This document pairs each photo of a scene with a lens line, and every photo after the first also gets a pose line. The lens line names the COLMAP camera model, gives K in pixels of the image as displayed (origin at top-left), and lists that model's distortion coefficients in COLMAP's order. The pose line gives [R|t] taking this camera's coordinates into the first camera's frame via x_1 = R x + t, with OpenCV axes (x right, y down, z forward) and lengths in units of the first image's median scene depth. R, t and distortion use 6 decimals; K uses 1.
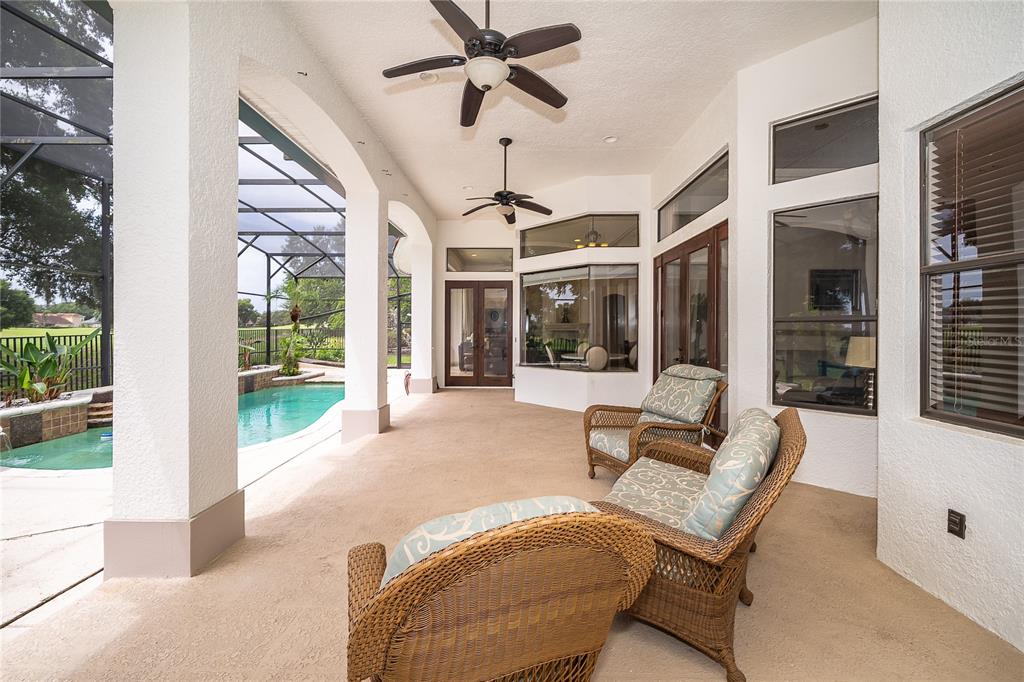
lens RADIAL K [[429.5, 0, 517.7], [0, 429.5, 328.5], [0, 0, 1]] dist [0.000878, -0.000153]
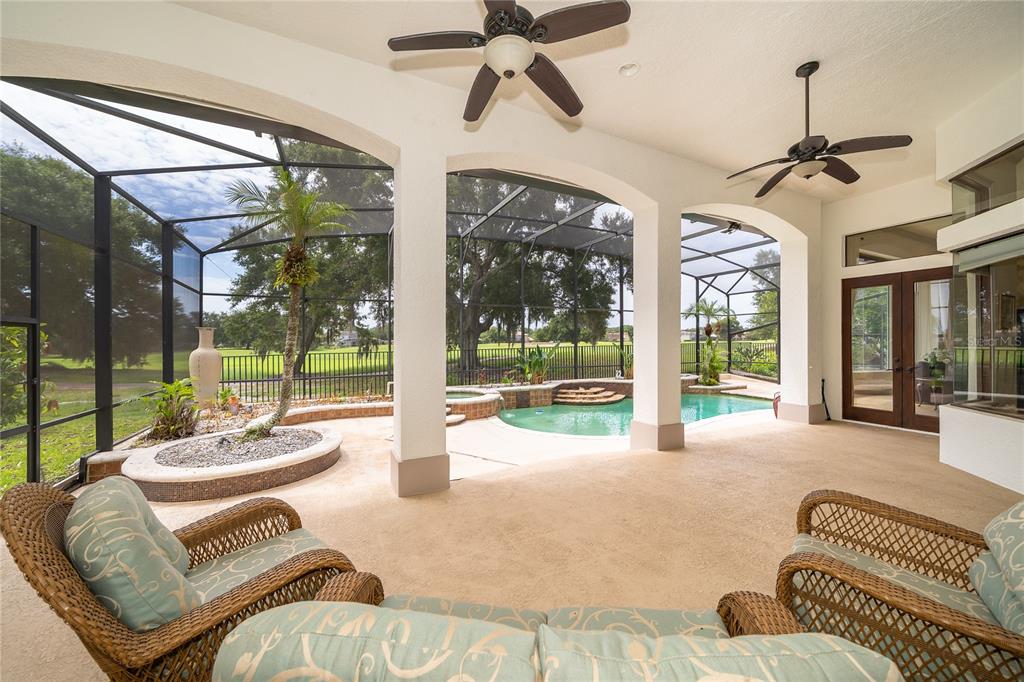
lens RADIAL K [[378.7, 0, 512.0], [0, 378.7, 341.0], [0, 0, 1]] dist [-0.003713, -0.000245]
pose [[0.447564, -0.002812, -0.894247, 0.167361], [0.000814, 0.999996, -0.002737, -0.000942], [0.894251, 0.000497, 0.447565, 0.178677]]
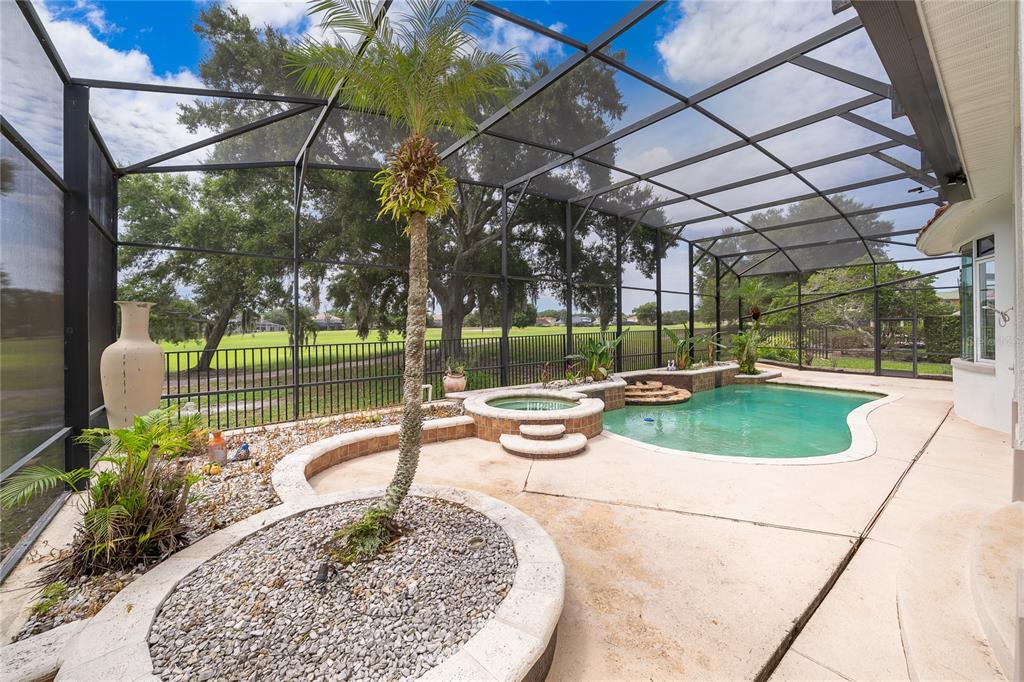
lens RADIAL K [[390.9, 0, 514.8], [0, 390.9, 326.5], [0, 0, 1]] dist [0.006529, 0.000106]
pose [[0.625106, -0.003954, -0.780530, -0.235367], [0.003717, 0.999991, -0.002088, -0.001590], [0.780531, -0.001596, 0.625115, 0.002669]]
